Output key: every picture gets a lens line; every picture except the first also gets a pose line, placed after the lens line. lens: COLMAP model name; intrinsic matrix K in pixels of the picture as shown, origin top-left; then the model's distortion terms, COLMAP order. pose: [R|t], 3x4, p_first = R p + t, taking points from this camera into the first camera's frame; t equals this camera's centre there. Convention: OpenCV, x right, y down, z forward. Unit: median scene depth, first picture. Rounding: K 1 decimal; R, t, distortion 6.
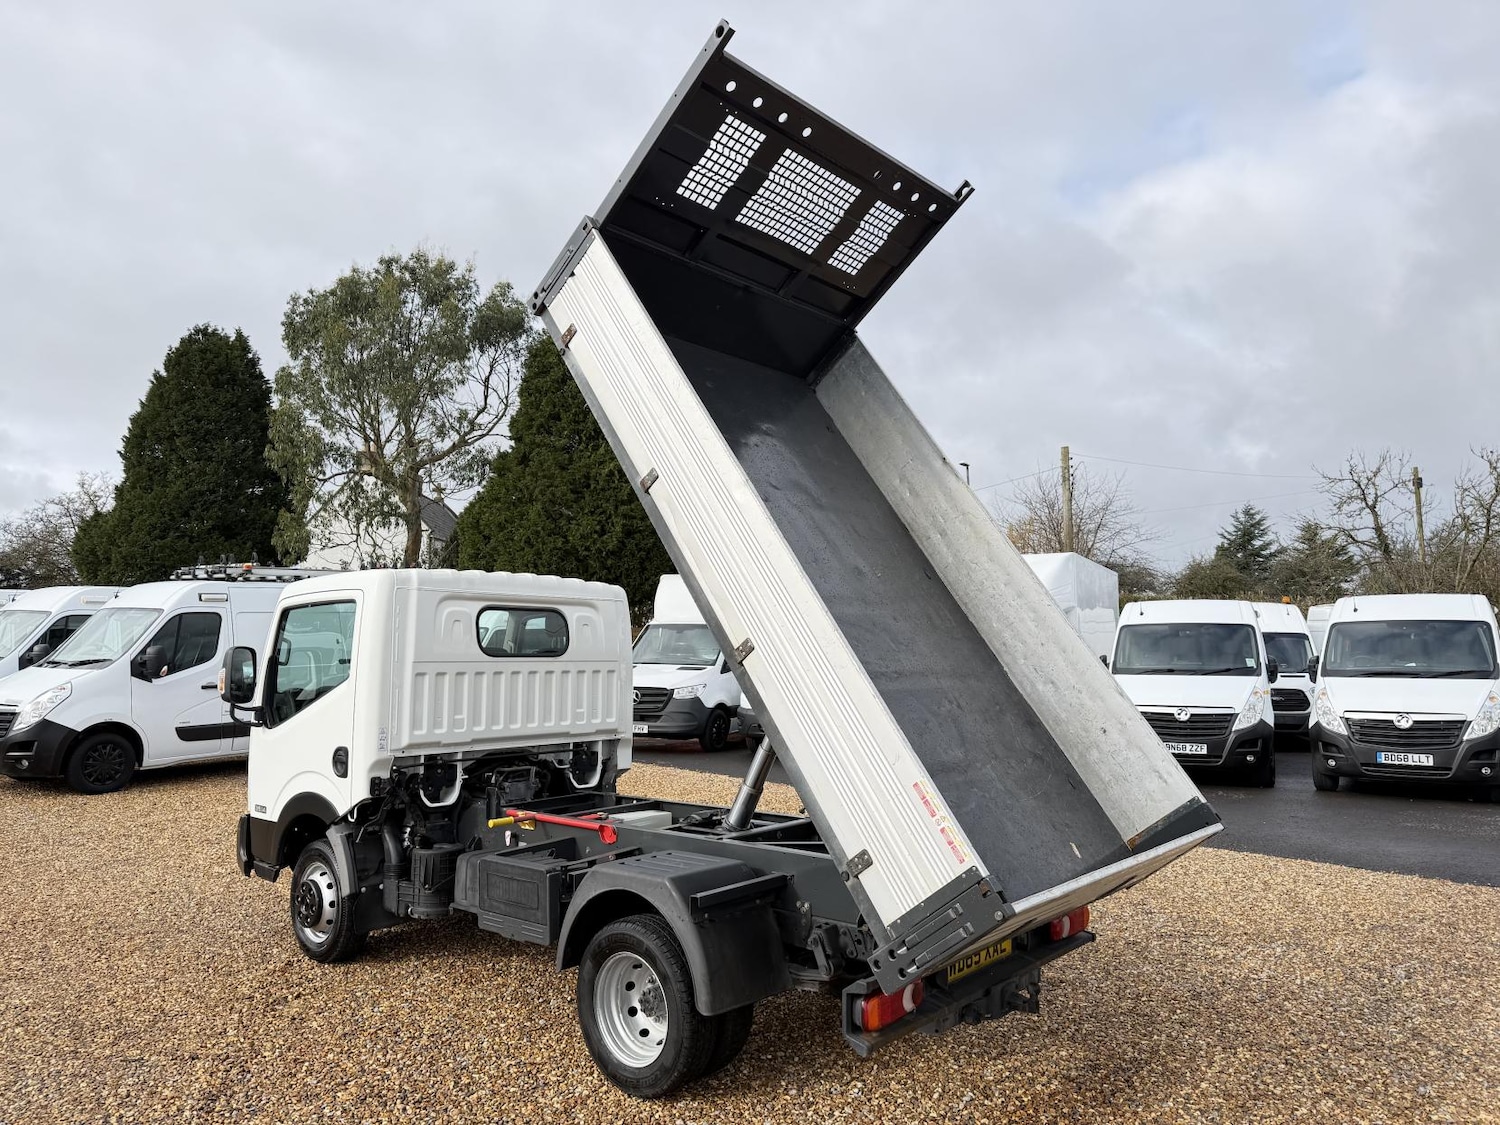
lens RADIAL K [[1048.6, 0, 749.7], [0, 1048.6, 568.8], [0, 0, 1]] dist [0.056790, -0.071478]
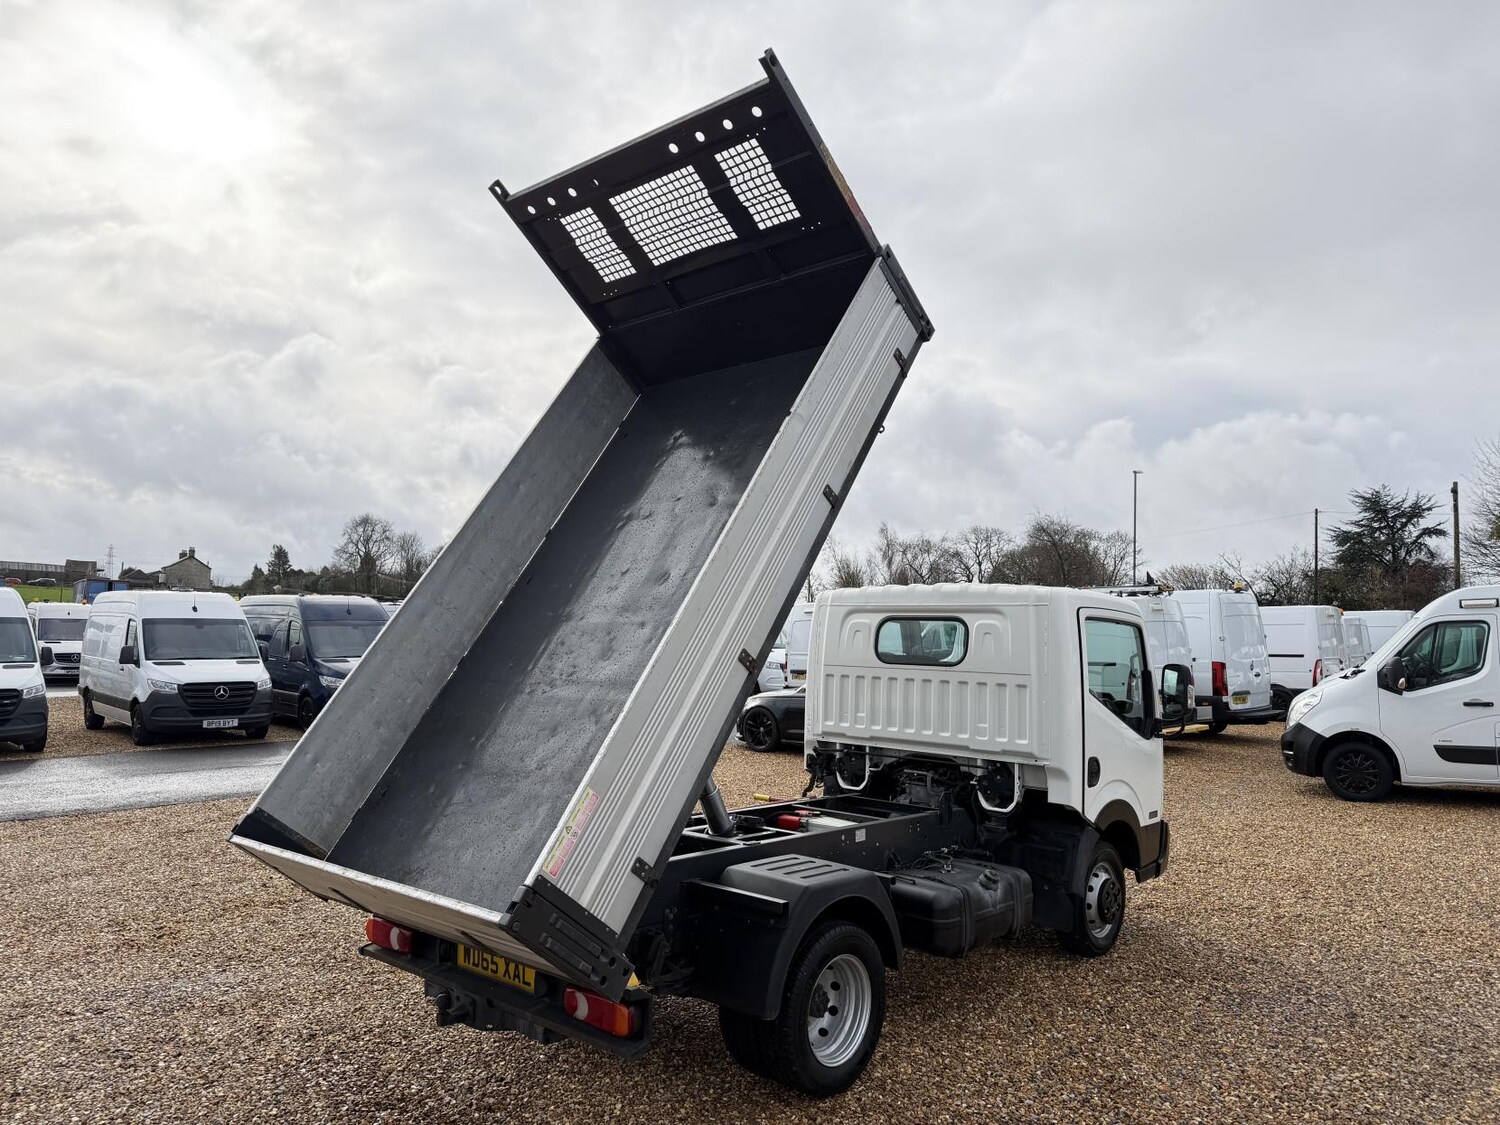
lens RADIAL K [[1052.9, 0, 751.5], [0, 1052.9, 567.9], [0, 0, 1]] dist [0.059284, -0.067418]
pose [[-0.005361, -0.076981, -0.997018, 0.840359], [0.065984, 0.994832, -0.077167, 0.058074], [0.997806, -0.066201, -0.000254, 0.857599]]
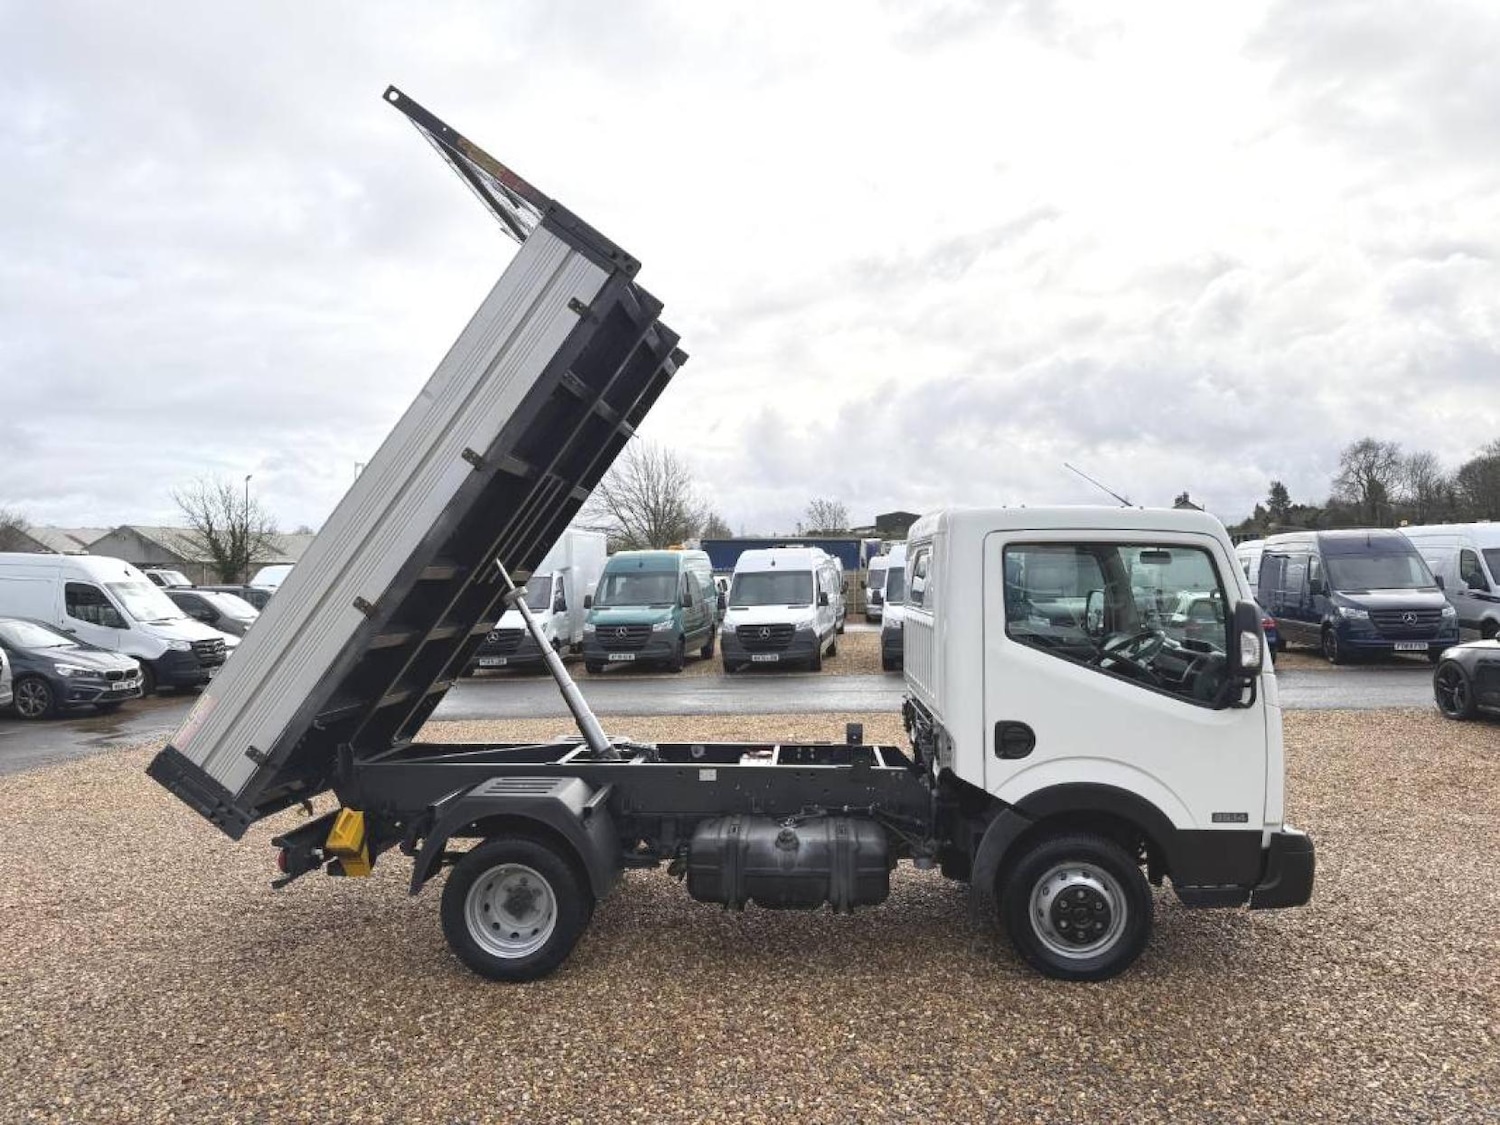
lens RADIAL K [[1052.9, 0, 748.2], [0, 1052.9, 531.6], [0, 0, 1]] dist [0.059284, -0.067418]
pose [[-0.795683, -0.023267, -0.605266, 0.475468], [0.059314, 0.991466, -0.116087, 0.117512], [0.602802, -0.128269, -0.787513, 1.616896]]
